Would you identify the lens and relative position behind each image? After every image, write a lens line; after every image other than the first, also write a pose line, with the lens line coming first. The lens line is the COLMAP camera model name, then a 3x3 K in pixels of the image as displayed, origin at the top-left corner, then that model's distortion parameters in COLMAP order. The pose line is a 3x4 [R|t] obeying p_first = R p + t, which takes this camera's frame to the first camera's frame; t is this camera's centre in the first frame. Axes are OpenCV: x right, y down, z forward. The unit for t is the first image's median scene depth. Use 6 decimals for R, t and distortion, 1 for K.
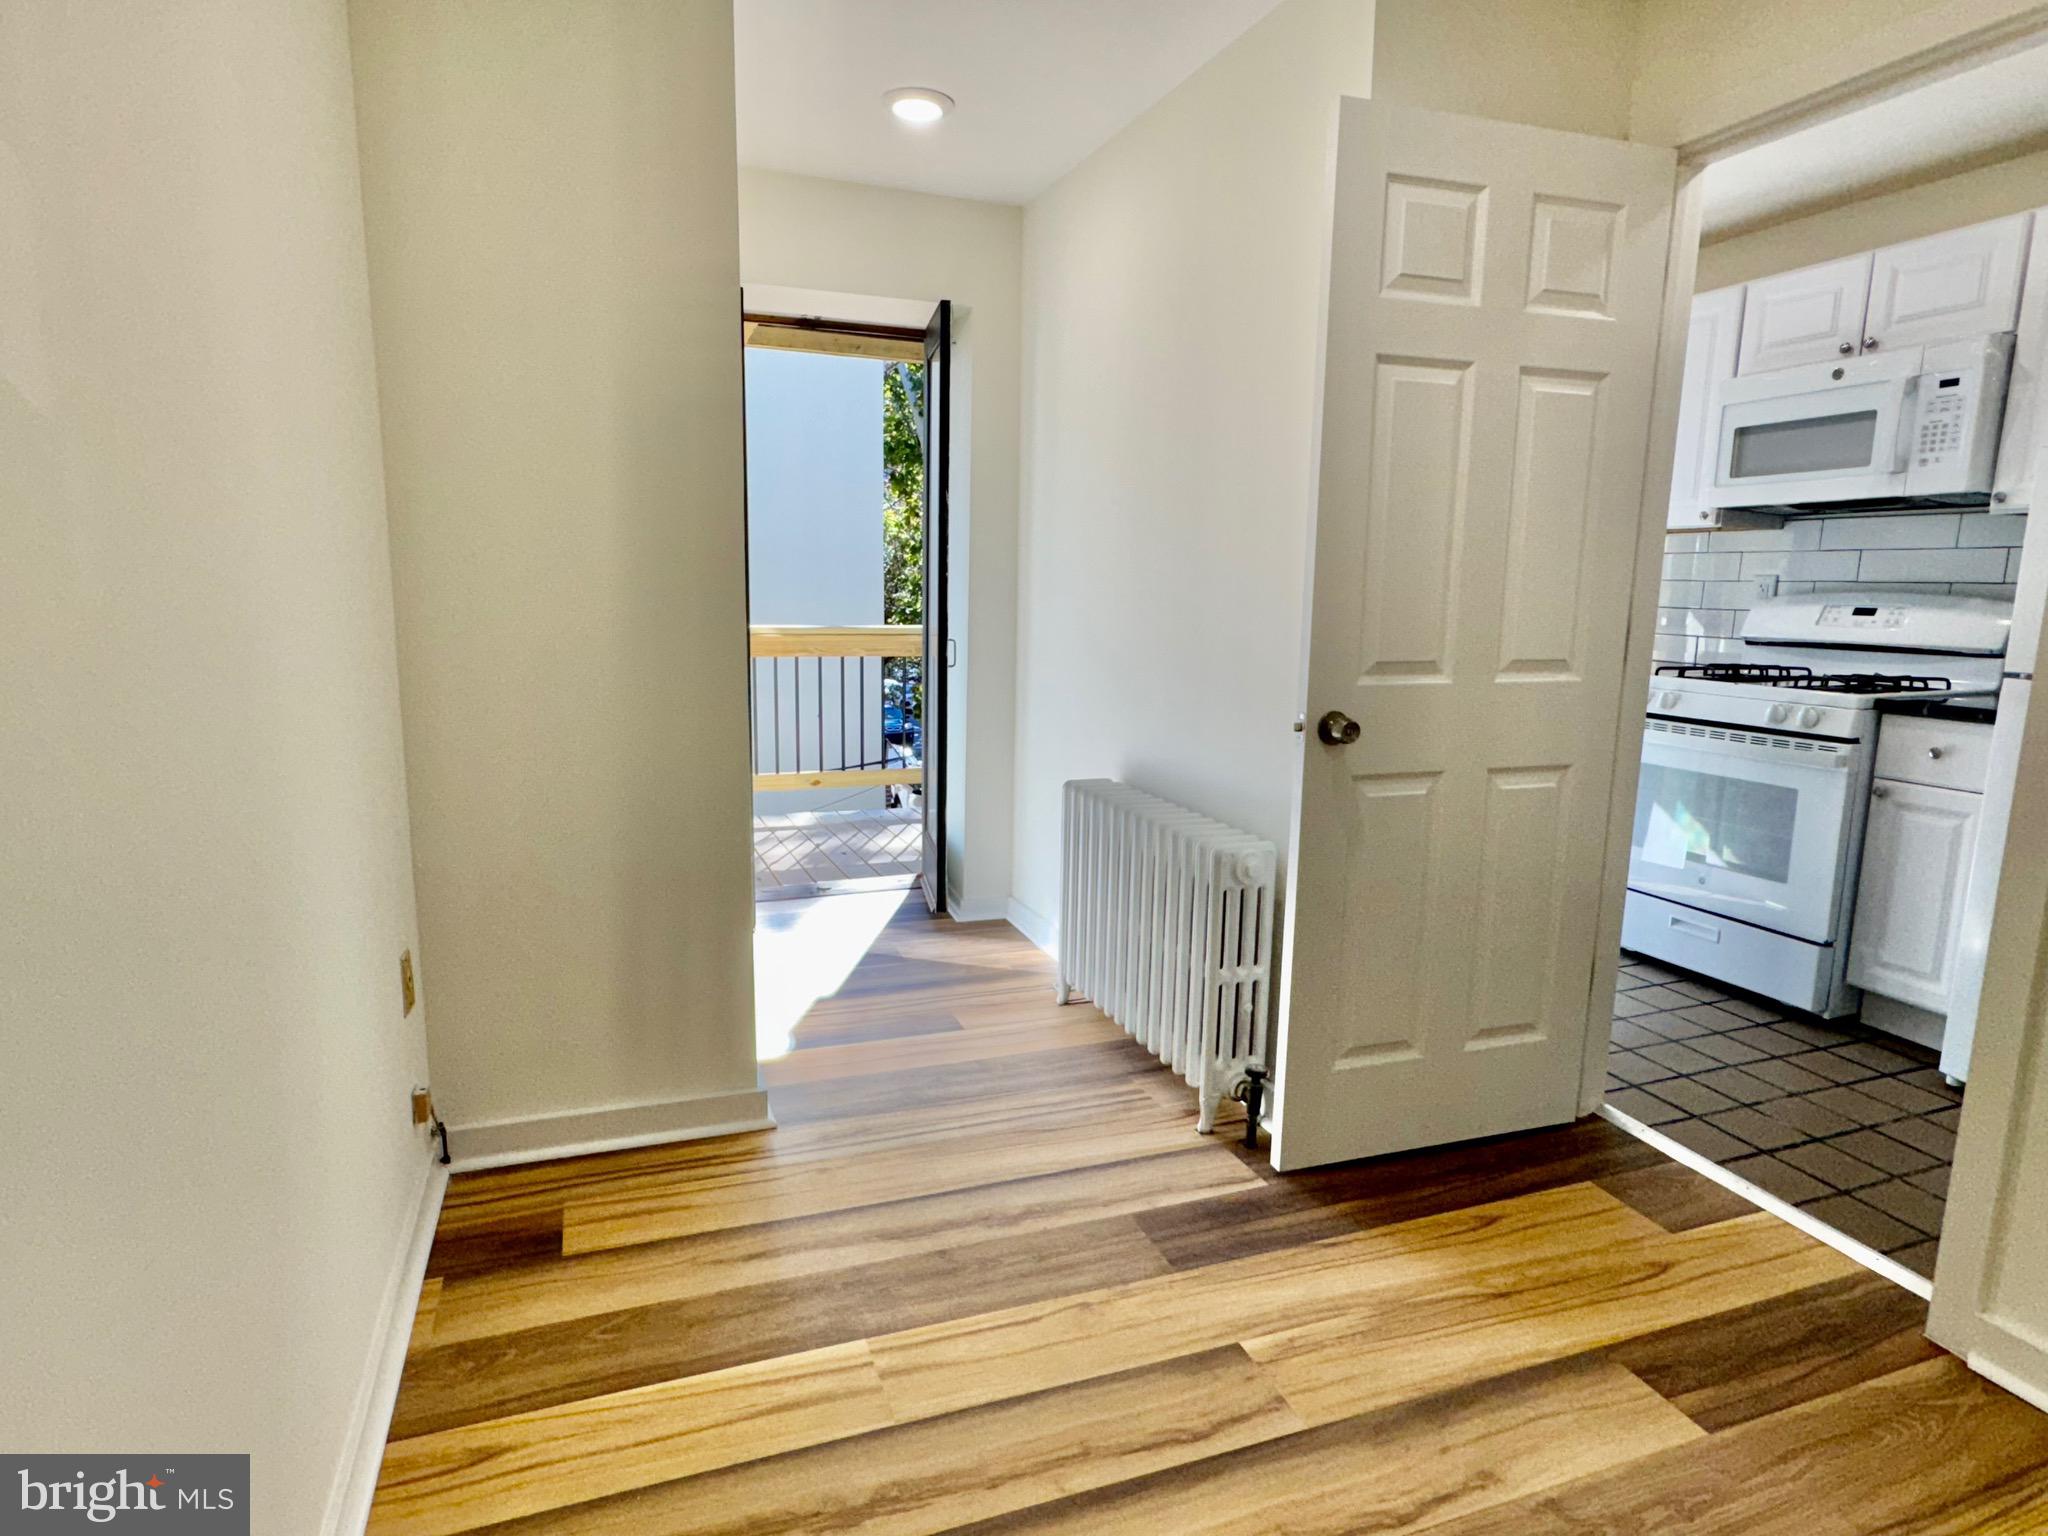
lens RADIAL K [[1140.2, 0, 1011.0], [0, 1140.2, 773.8], [0, 0, 1]] dist [0.003197, 0.002067]
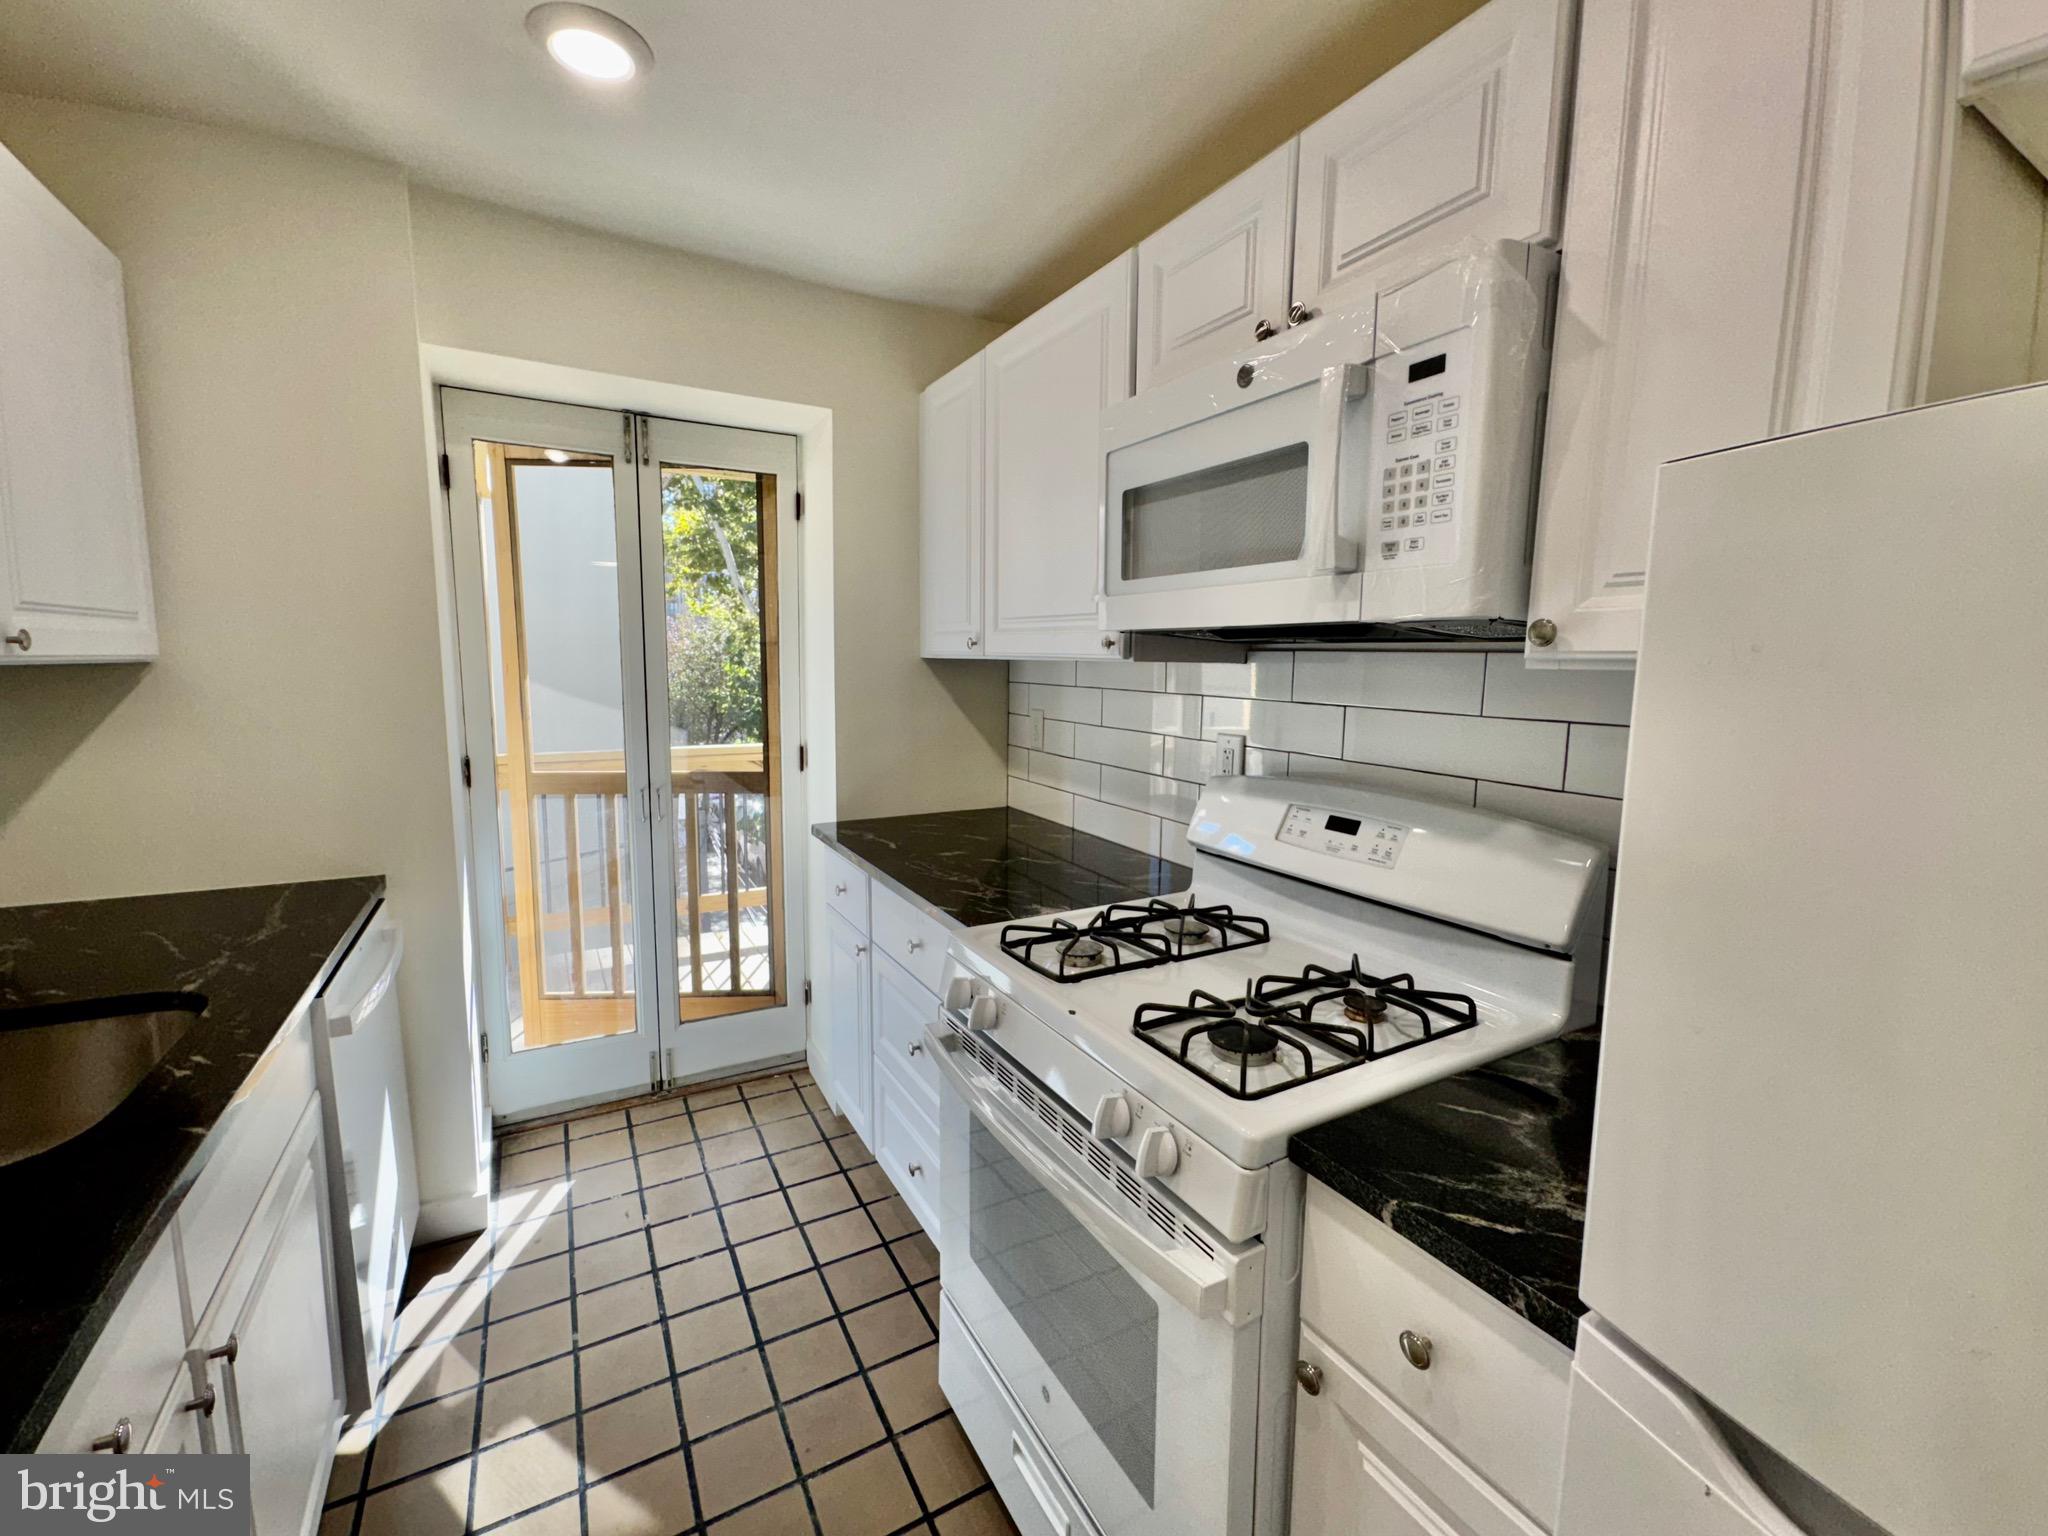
lens RADIAL K [[847.1, 0, 1032.1], [0, 847.1, 765.8], [0, 0, 1]] dist [0.002994, 0.000312]
pose [[0.989702, -0.025200, 0.140905, 0.603446], [0.030242, 0.998972, -0.033757, -0.178842], [-0.139909, 0.037670, 0.989447, 0.686520]]
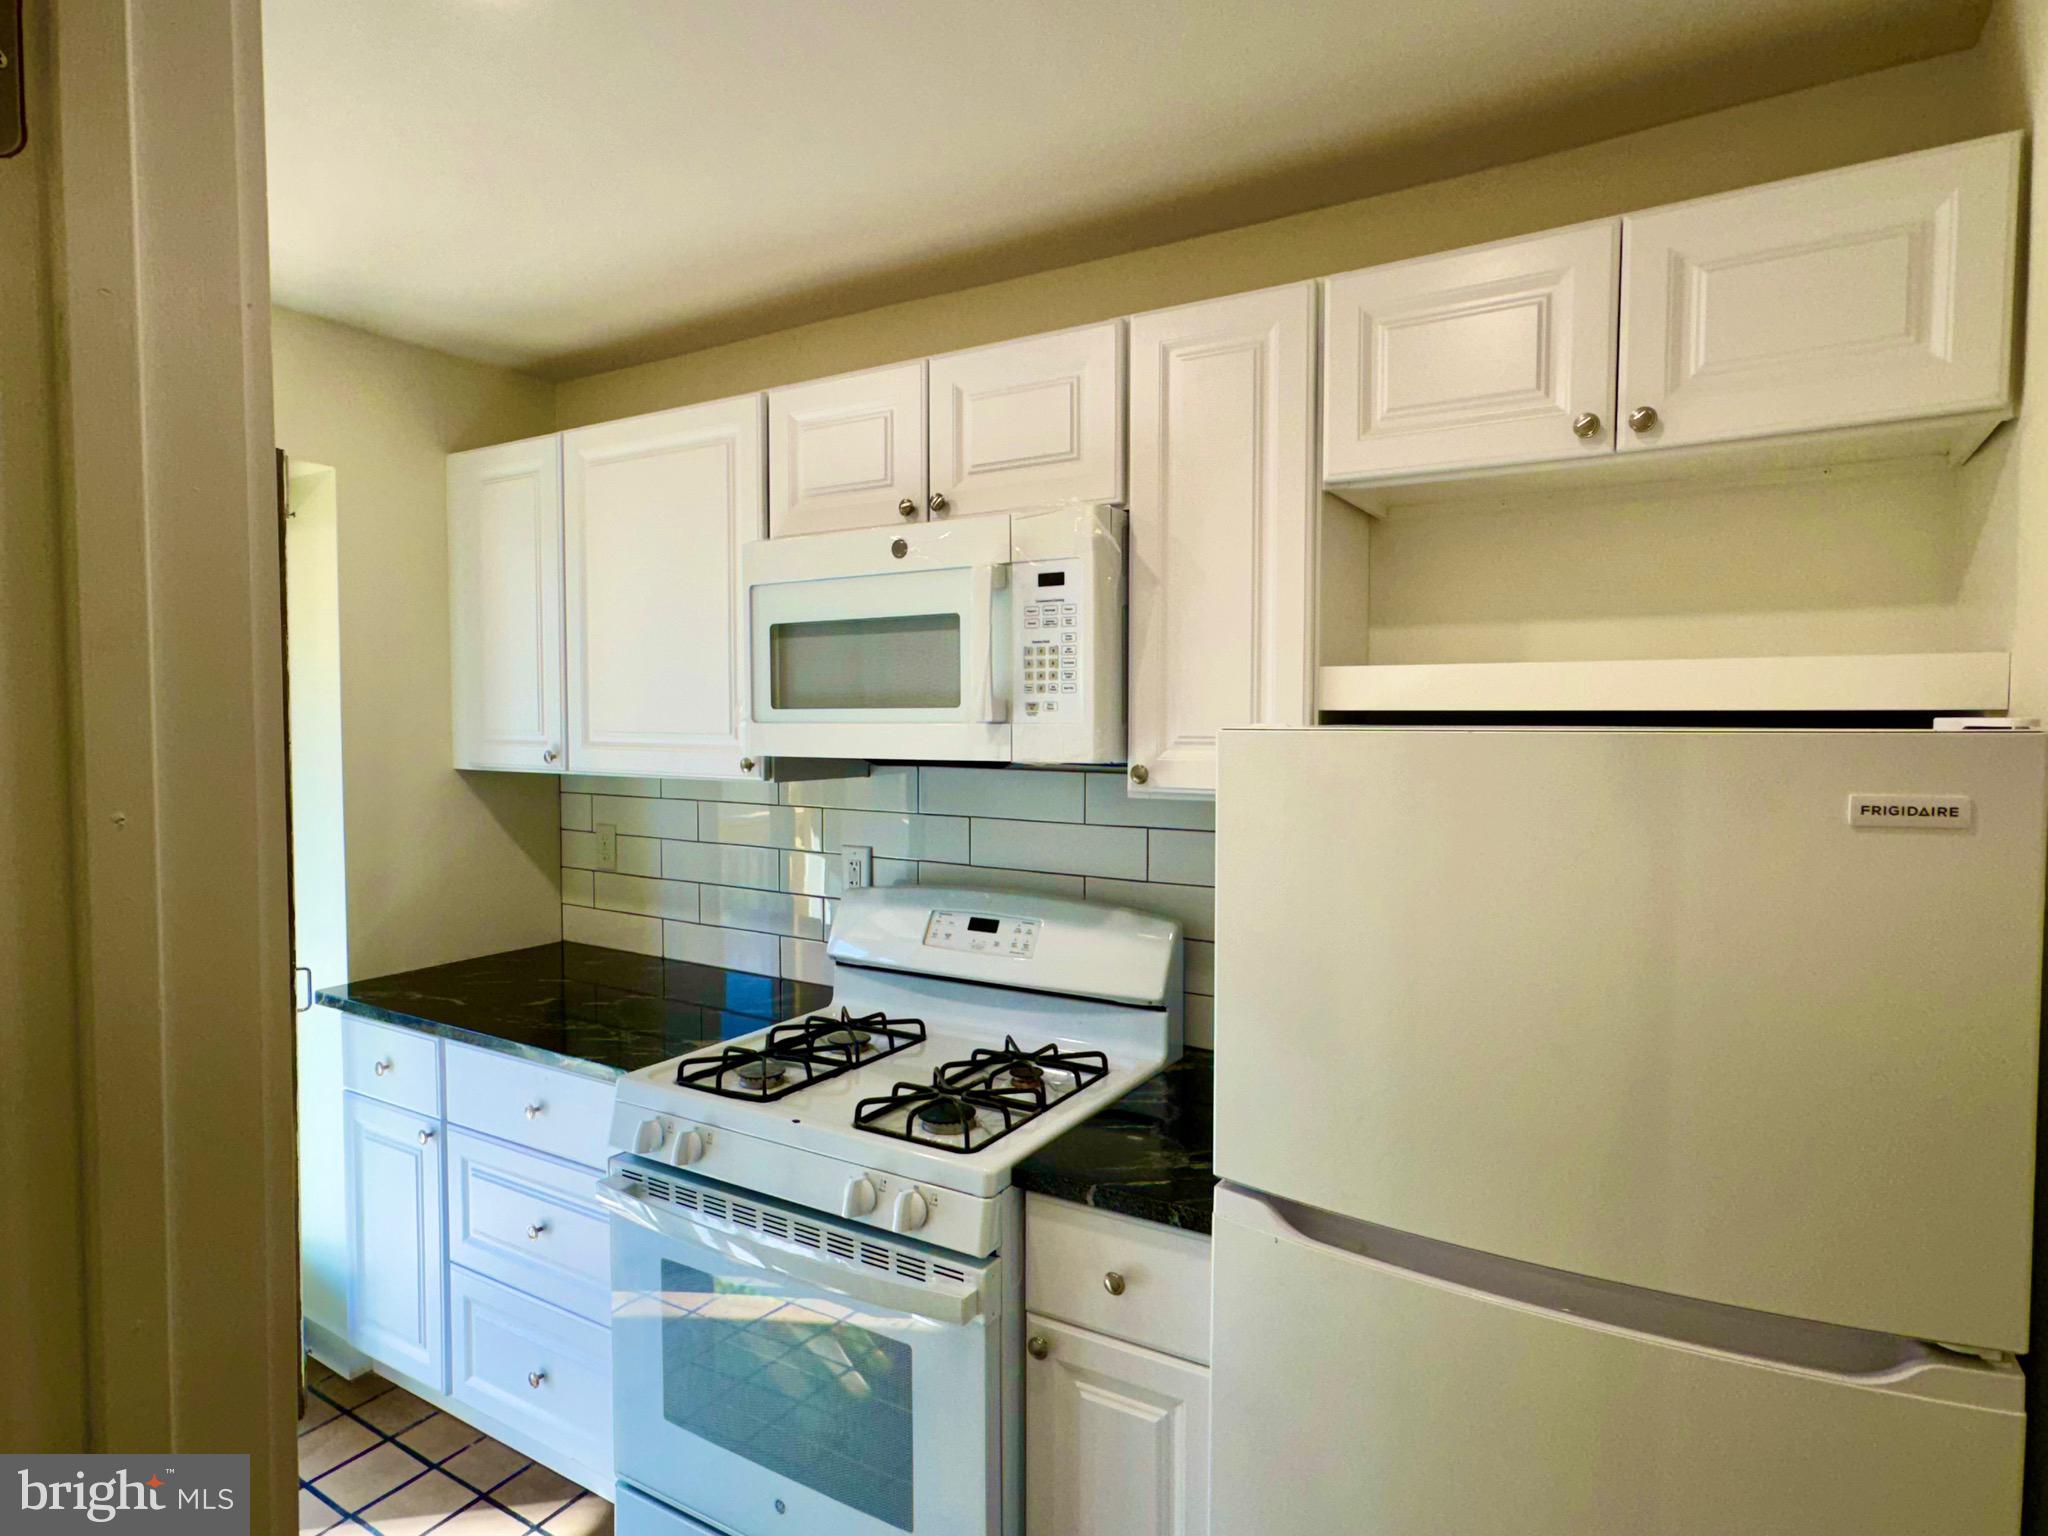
lens RADIAL K [[1140.2, 0, 1014.0], [0, 1140.2, 772.2], [0, 0, 1]] dist [0.003197, 0.002067]
pose [[0.797652, -0.044899, 0.601445, 0.434597], [0.111063, 0.991106, -0.073307, -0.196439], [-0.592804, 0.125272, 0.795544, 0.541235]]
